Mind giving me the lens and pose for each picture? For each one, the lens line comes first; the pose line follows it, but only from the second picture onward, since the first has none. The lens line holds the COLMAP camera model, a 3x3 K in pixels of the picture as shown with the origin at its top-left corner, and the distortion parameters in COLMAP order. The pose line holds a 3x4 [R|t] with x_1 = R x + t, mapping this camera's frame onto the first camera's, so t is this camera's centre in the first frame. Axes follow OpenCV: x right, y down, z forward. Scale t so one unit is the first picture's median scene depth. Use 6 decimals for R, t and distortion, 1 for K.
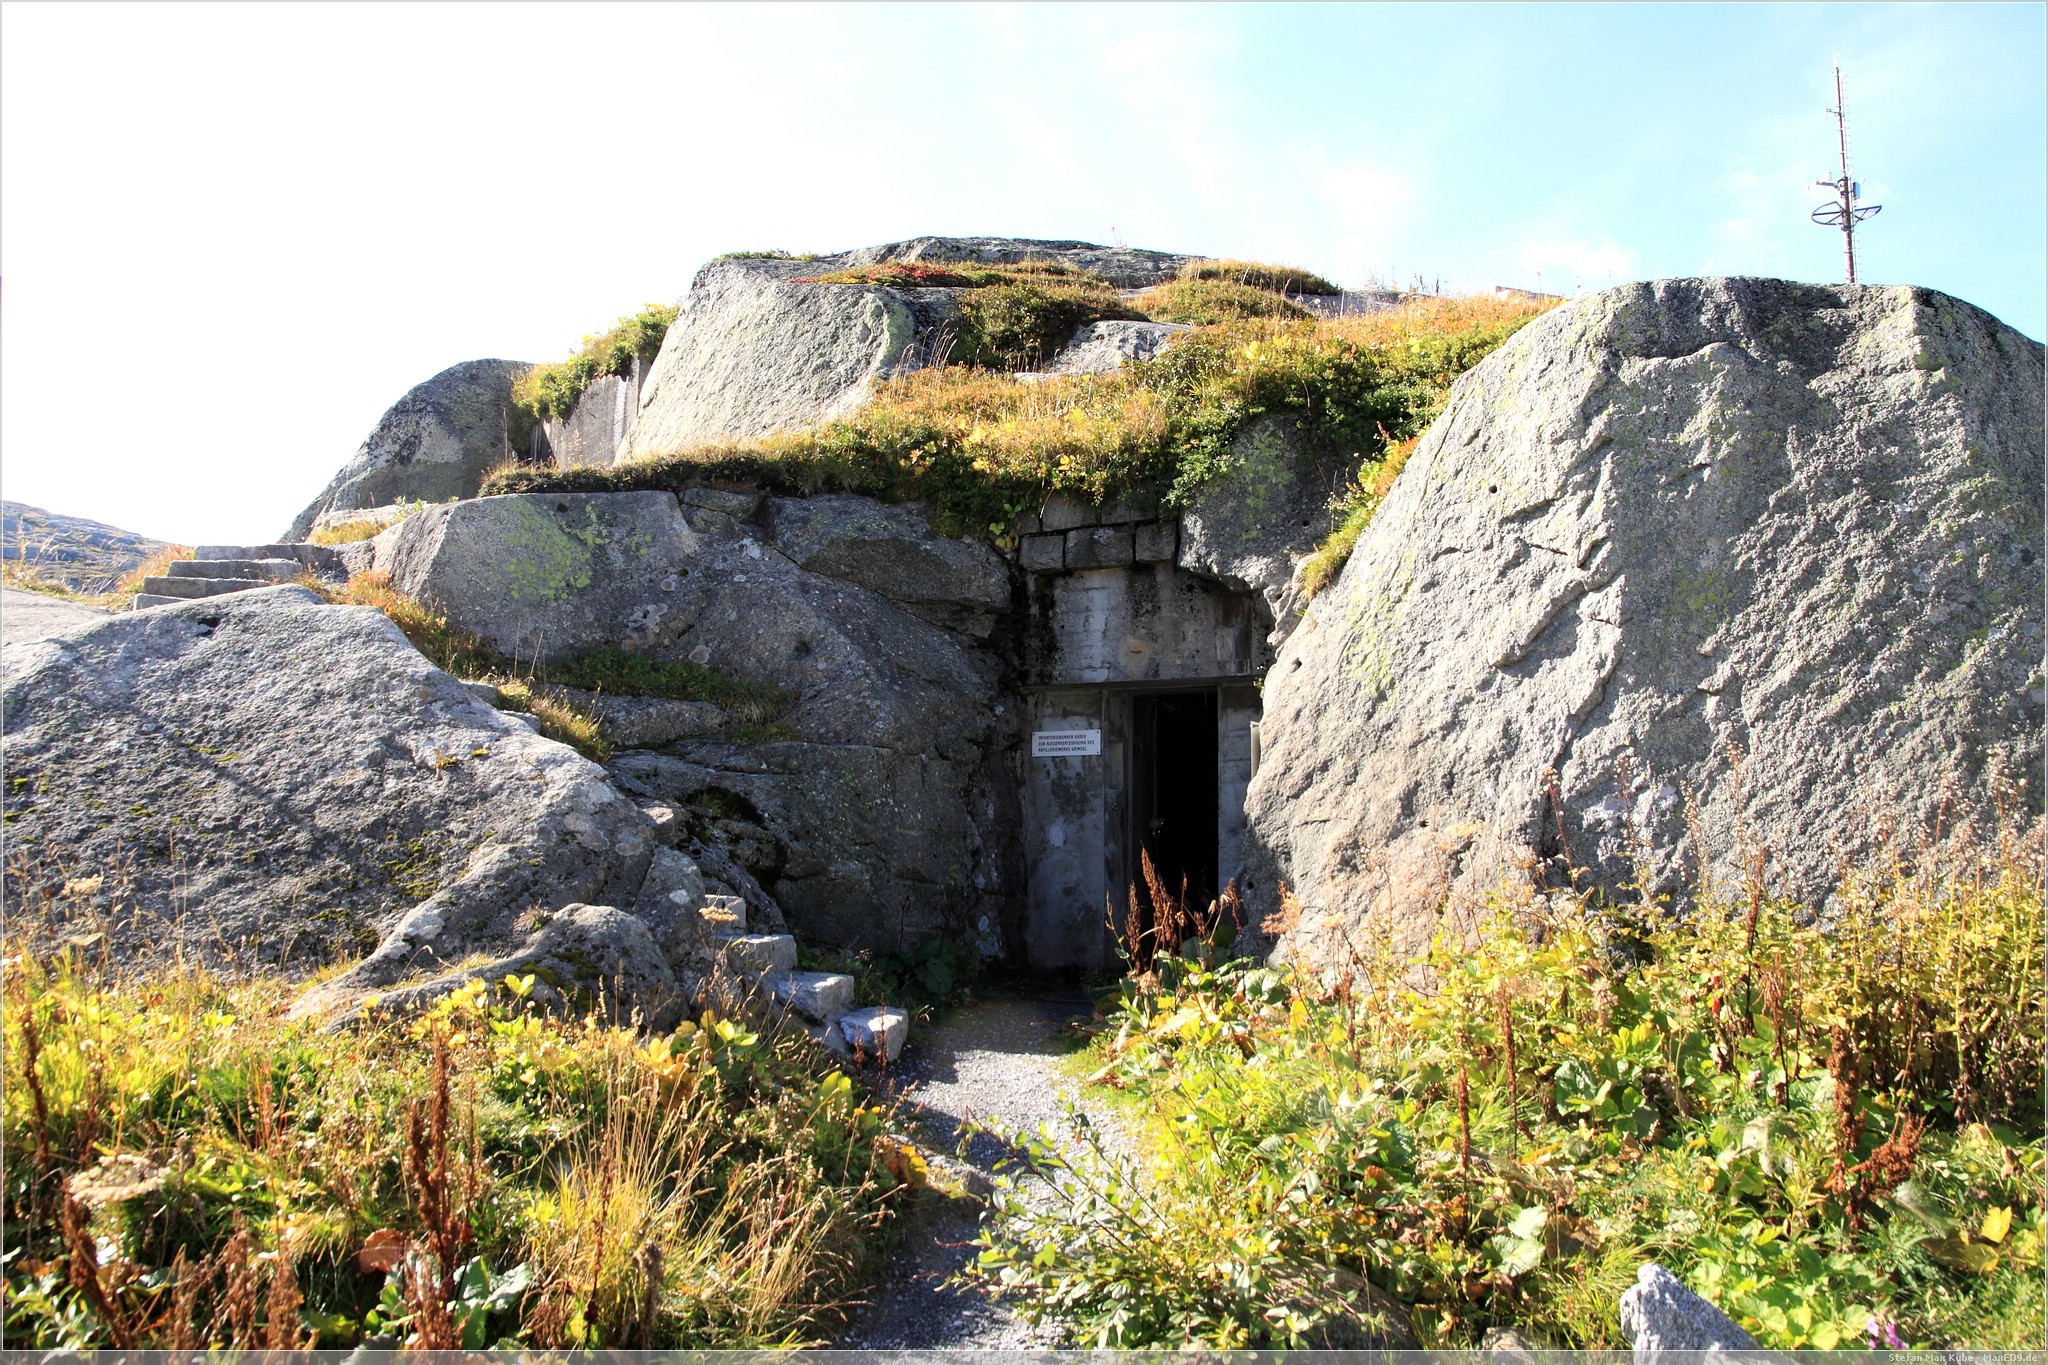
lens RADIAL K [[1591.3, 0, 1025.1], [0, 1591.3, 696.8], [0, 0, 1]] dist [-0.145993, 0.126614]
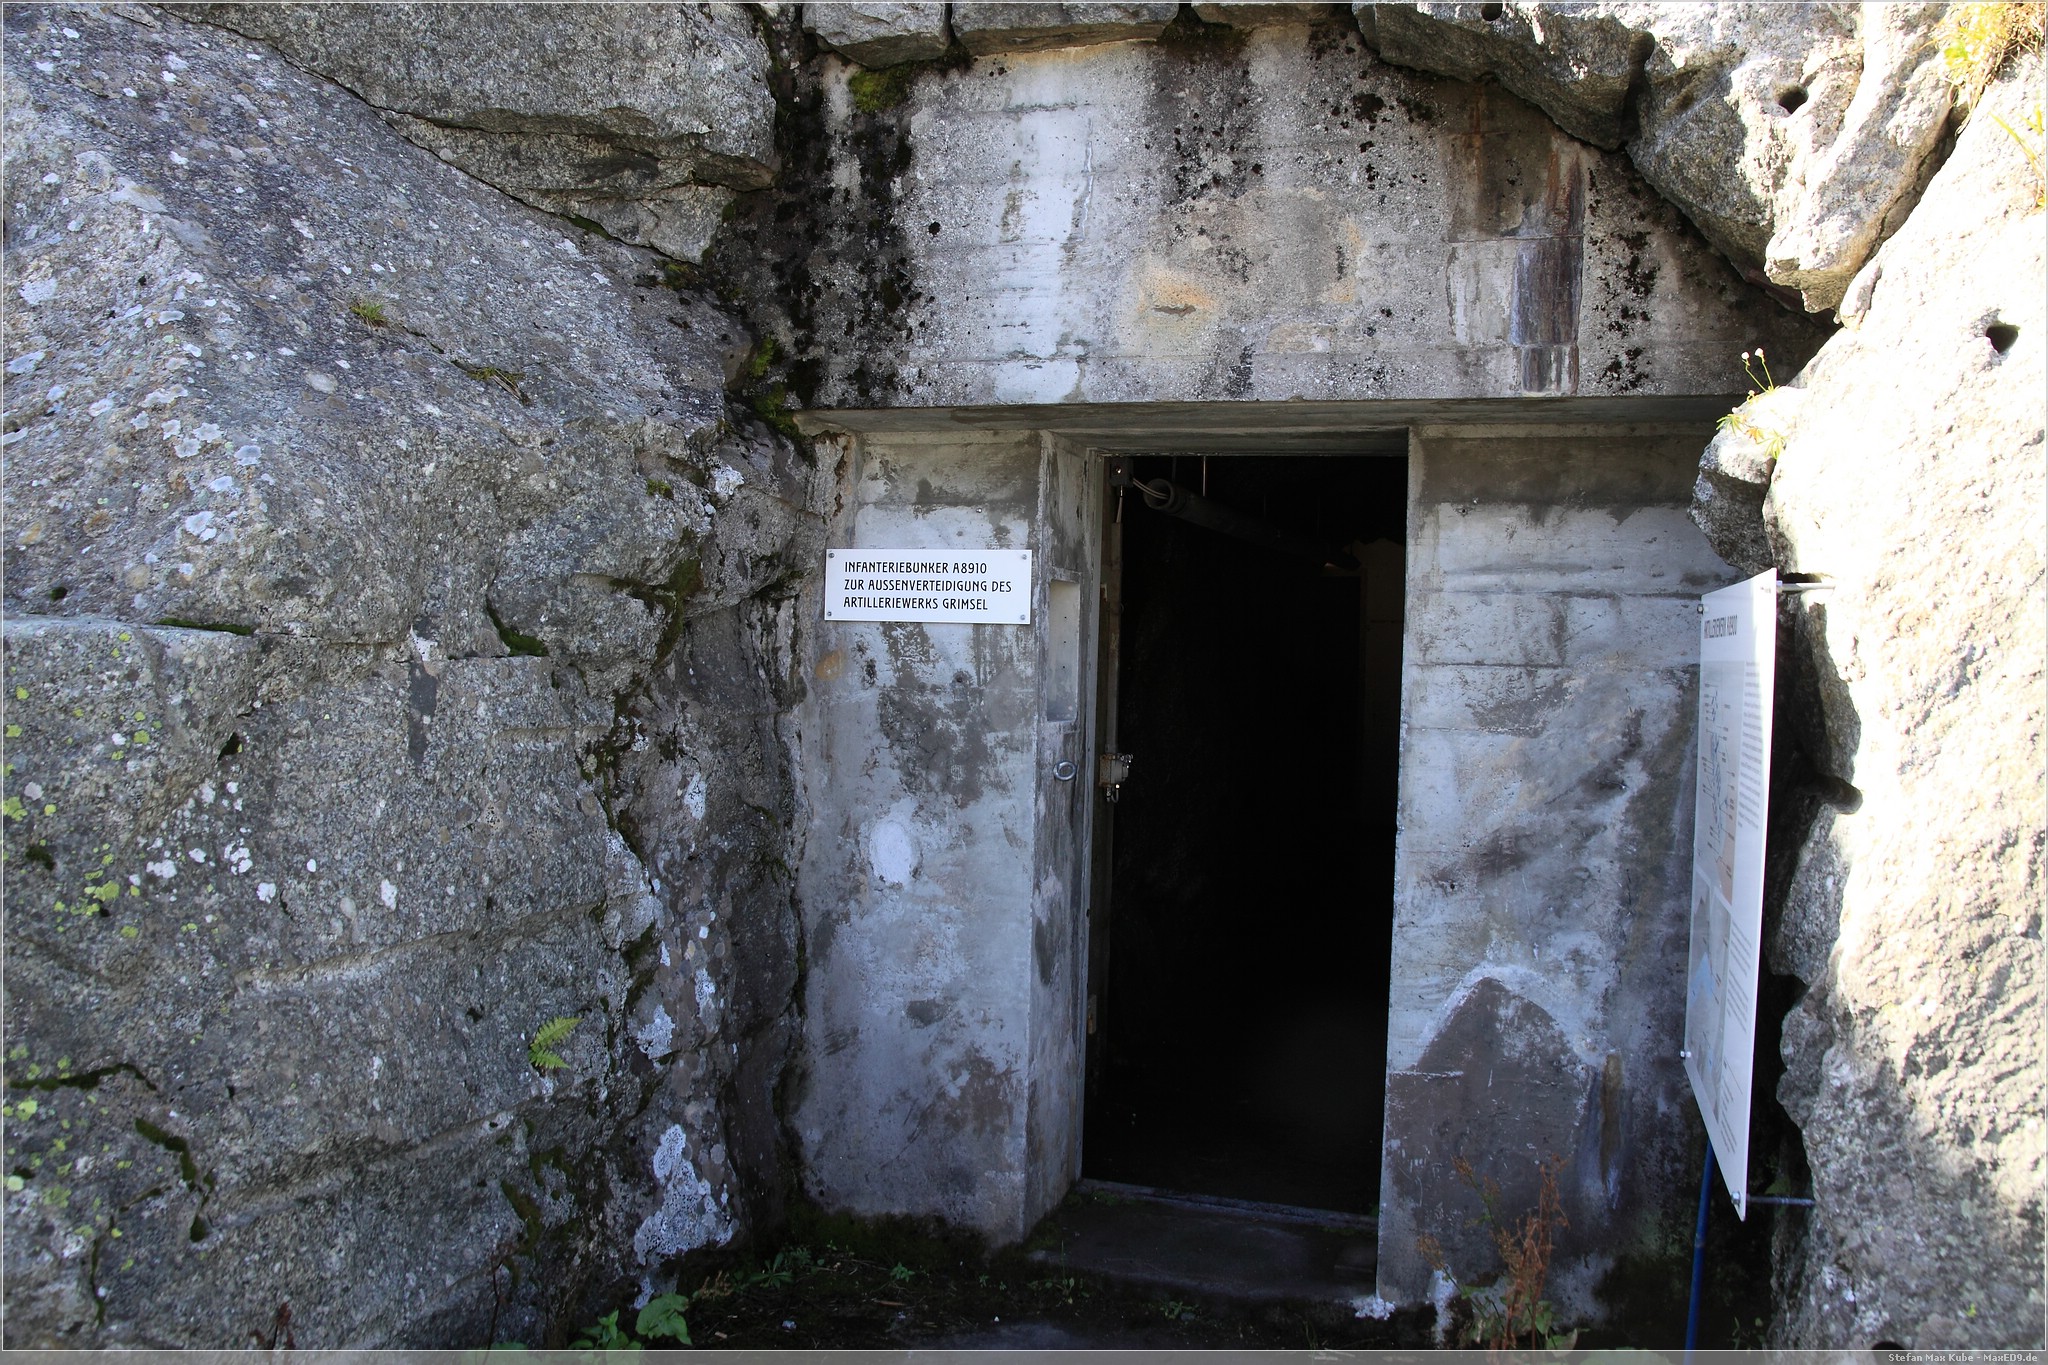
lens RADIAL K [[1591.3, 0, 1025.1], [0, 1591.3, 696.8], [0, 0, 1]] dist [-0.145993, 0.126614]
pose [[0.988702, 0.017977, 0.148810, -0.003724], [-0.038132, 0.990285, 0.133721, 0.006609], [-0.144961, -0.137885, 0.979783, 0.681089]]
